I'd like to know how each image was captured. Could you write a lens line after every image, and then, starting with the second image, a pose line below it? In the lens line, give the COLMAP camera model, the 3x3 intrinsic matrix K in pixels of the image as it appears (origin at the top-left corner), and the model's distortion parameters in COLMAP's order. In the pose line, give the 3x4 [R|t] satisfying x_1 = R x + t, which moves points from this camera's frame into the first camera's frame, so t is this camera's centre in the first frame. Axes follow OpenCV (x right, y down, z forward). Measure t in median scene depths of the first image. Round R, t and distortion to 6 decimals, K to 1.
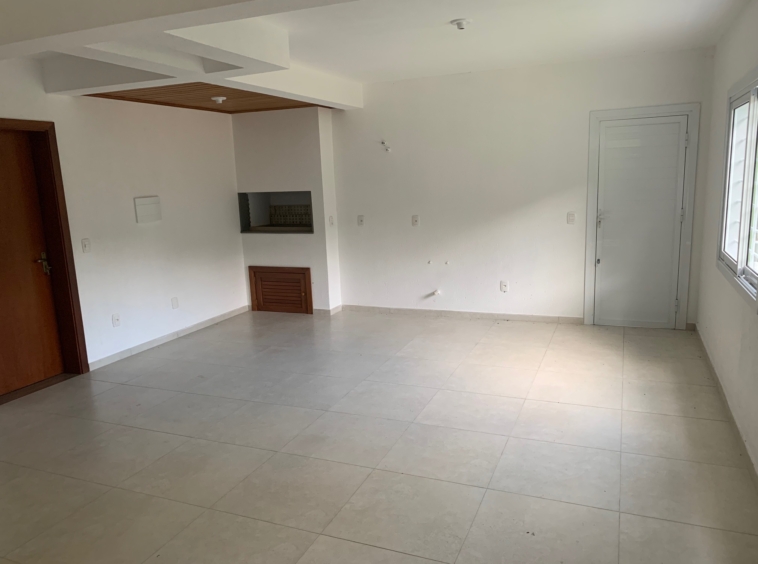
lens RADIAL K [[597.5, 0, 364.5], [0, 597.5, 282.5], [0, 0, 1]] dist [0.031870, -0.036759]
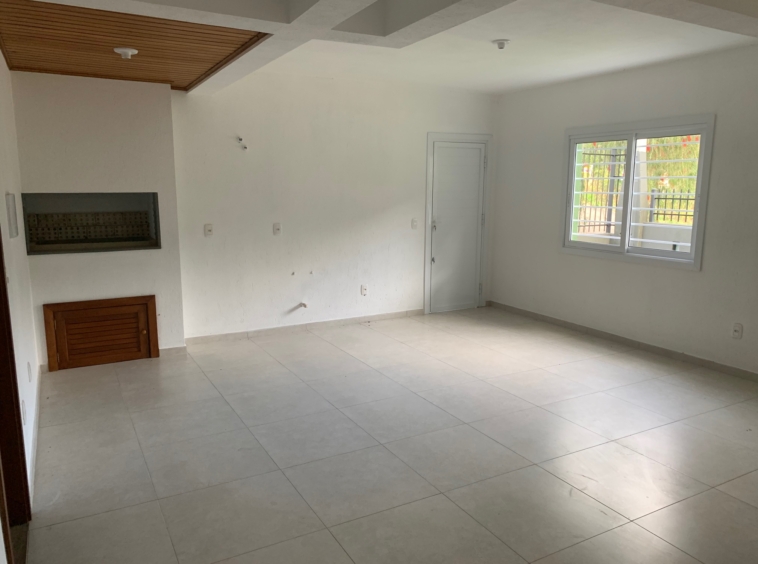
lens RADIAL K [[597.5, 0, 407.3], [0, 597.5, 287.0], [0, 0, 1]] dist [0.031870, -0.036759]
pose [[0.582538, -0.098822, 0.806773, -0.519318], [0.114711, 0.992642, 0.038761, -0.028128], [-0.804668, 0.069966, 0.589588, 0.303891]]
